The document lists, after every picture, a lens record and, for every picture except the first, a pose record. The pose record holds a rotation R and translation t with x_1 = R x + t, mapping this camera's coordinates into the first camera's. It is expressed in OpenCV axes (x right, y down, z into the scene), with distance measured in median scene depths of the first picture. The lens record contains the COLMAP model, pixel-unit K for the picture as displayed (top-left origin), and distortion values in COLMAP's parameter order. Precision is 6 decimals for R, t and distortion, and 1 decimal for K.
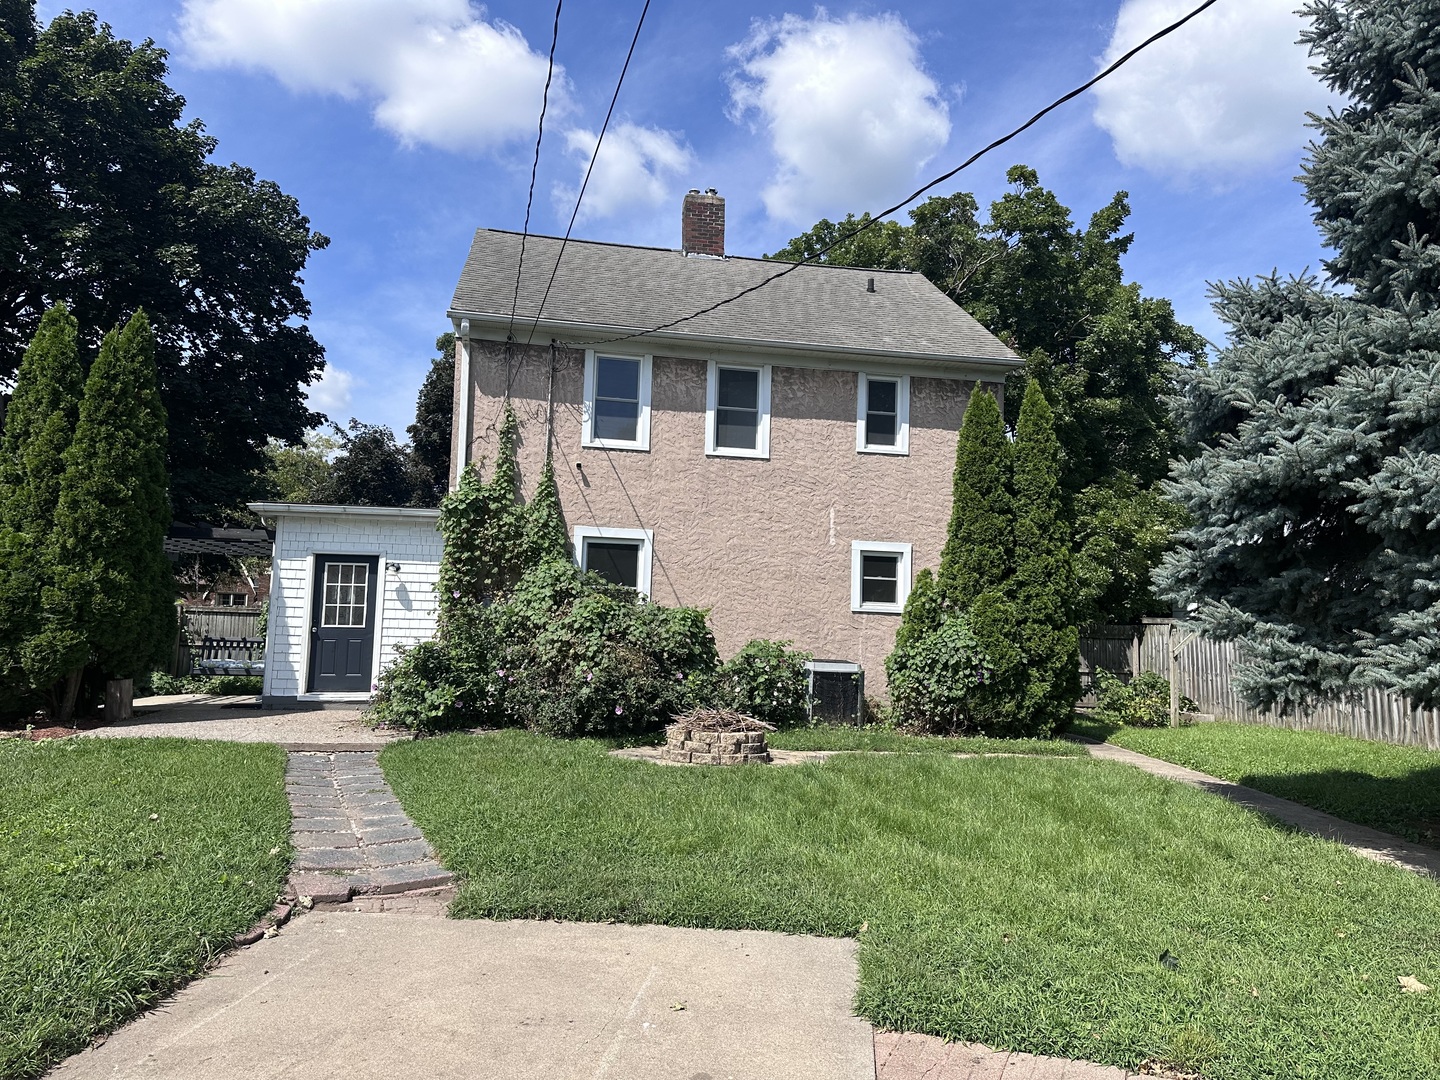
lens RADIAL K [[1008.1, 0, 718.8], [0, 1008.1, 529.0], [0, 0, 1]] dist [0.061519, -0.072944]
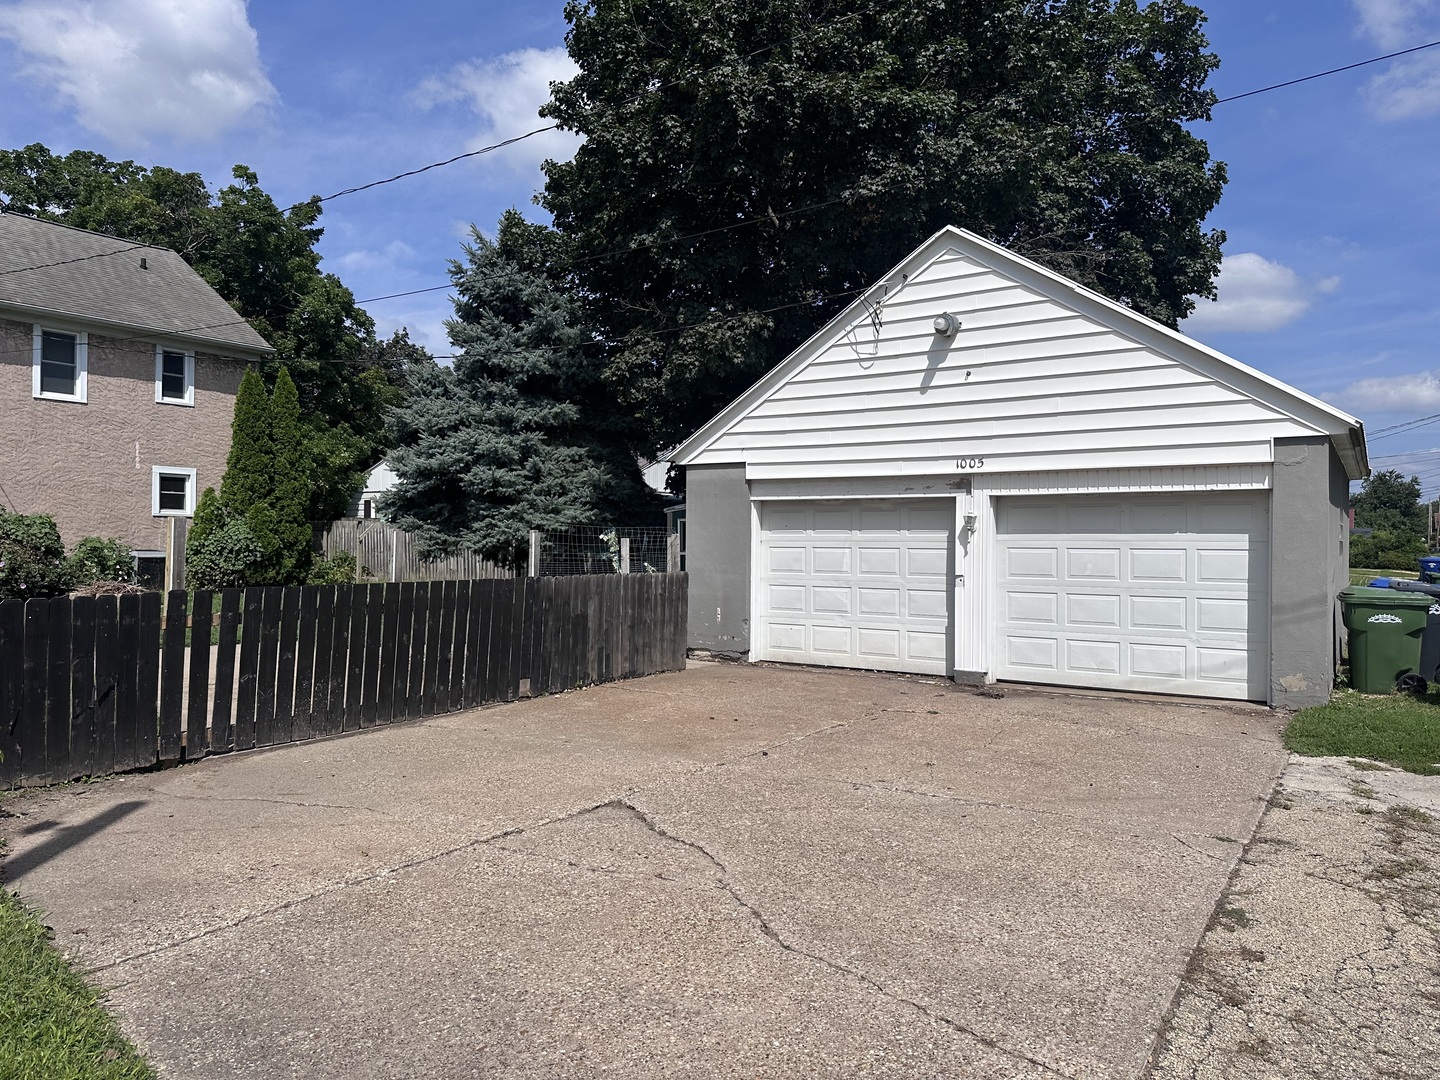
lens RADIAL K [[1008.1, 0, 725.4], [0, 1008.1, 540.6], [0, 0, 1]] dist [0.061519, -0.072944]
pose [[0.685989, -0.021689, 0.727289, -0.369581], [-0.065891, 0.993597, 0.091781, -0.070481], [-0.724622, -0.110883, 0.680167, -0.584046]]
